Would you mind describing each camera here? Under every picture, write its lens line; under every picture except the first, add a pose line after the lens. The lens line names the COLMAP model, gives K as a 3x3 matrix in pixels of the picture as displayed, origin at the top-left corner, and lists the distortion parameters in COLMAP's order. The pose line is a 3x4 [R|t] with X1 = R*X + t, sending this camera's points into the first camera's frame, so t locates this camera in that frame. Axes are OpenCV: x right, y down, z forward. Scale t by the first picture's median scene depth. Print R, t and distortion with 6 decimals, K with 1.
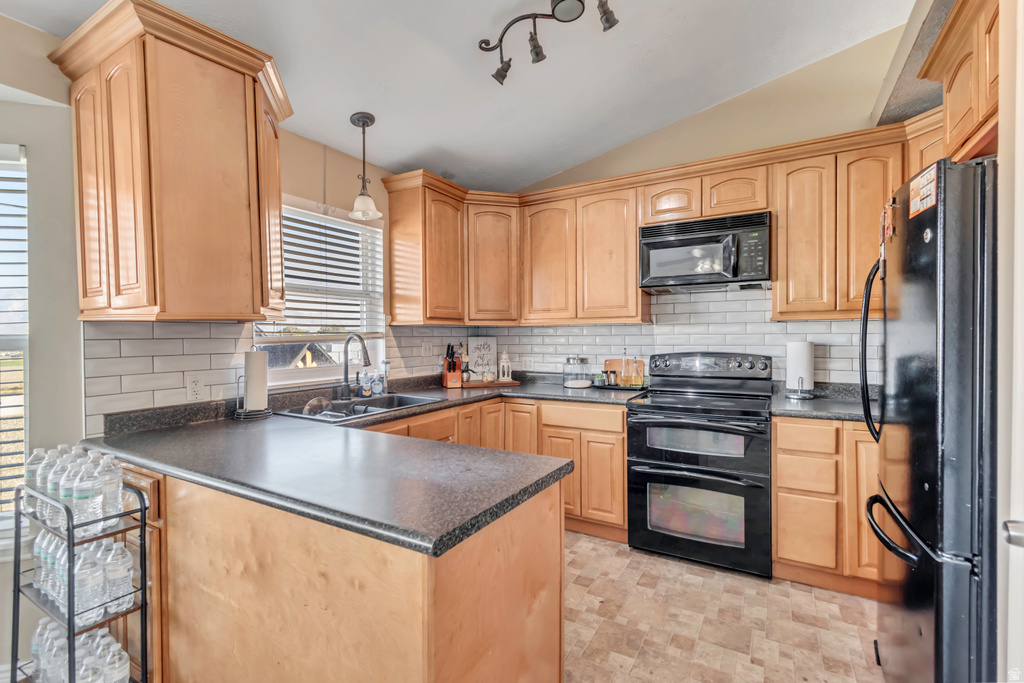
lens RADIAL K [[455.5, 0, 513.3], [0, 455.5, 342.0], [0, 0, 1]] dist [0.000988, -0.000292]
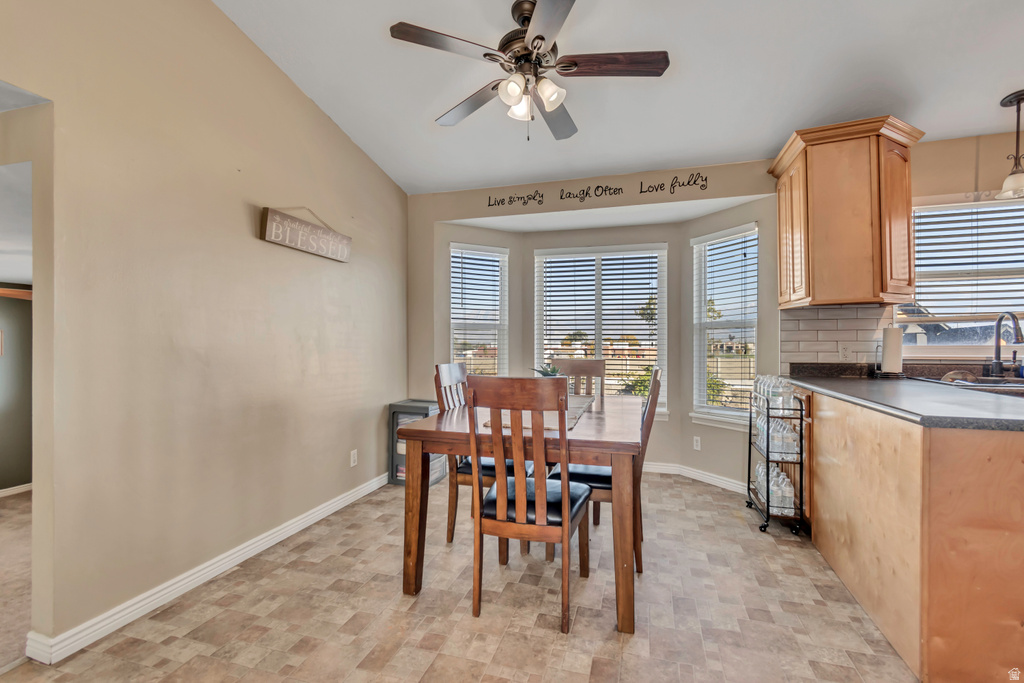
lens RADIAL K [[455.5, 0, 513.3], [0, 455.5, 342.0], [0, 0, 1]] dist [0.000988, -0.000292]
pose [[0.233278, 0.009314, -0.972365, 0.352437], [-0.011157, 0.999914, 0.006901, 0.050189], [0.972346, 0.009239, 0.233362, -0.279687]]
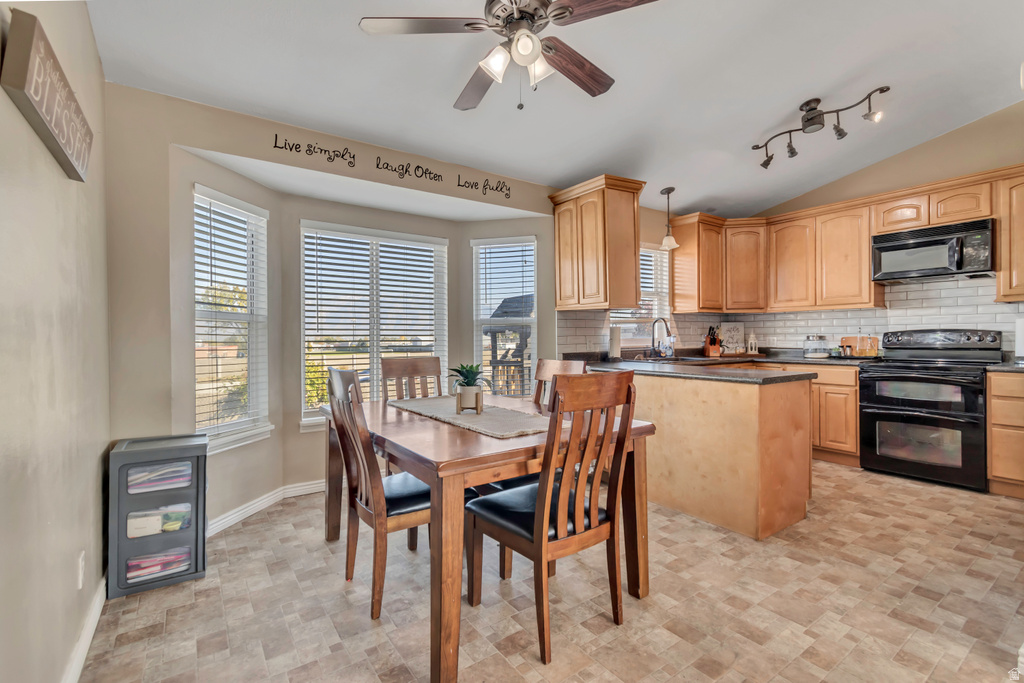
lens RADIAL K [[465.5, 0, 512.0], [0, 465.5, 339.4], [0, 0, 1]] dist [0.002526, -0.000234]
pose [[0.909632, 0.002079, -0.415409, -0.122412], [-0.003311, 0.999992, -0.002247, 0.062191], [0.415401, 0.003420, 0.909632, -0.725928]]
